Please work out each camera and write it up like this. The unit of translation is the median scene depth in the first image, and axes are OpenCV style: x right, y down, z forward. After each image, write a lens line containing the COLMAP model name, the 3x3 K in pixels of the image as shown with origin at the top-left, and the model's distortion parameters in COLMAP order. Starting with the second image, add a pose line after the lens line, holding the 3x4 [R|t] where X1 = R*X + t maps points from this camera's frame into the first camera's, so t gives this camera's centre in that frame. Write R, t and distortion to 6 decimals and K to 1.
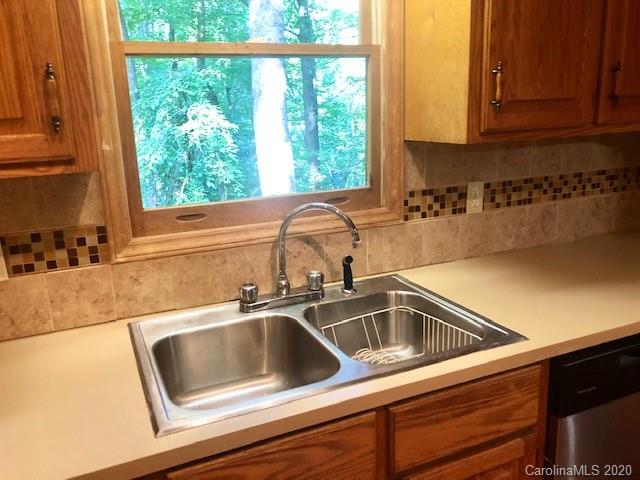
lens RADIAL K [[534.4, 0, 320.8], [0, 534.4, 239.4], [0, 0, 1]] dist [0.013481, 0.002571]
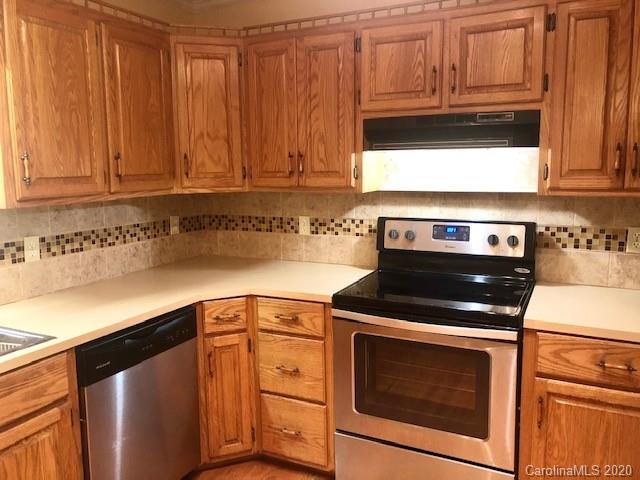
lens RADIAL K [[534.4, 0, 318.1], [0, 534.4, 235.8], [0, 0, 1]] dist [0.013481, 0.002571]
pose [[0.789977, -0.059558, 0.610237, 0.047021], [0.132588, 0.988316, -0.075182, 0.075641], [-0.598629, 0.140302, 0.788643, -0.417802]]
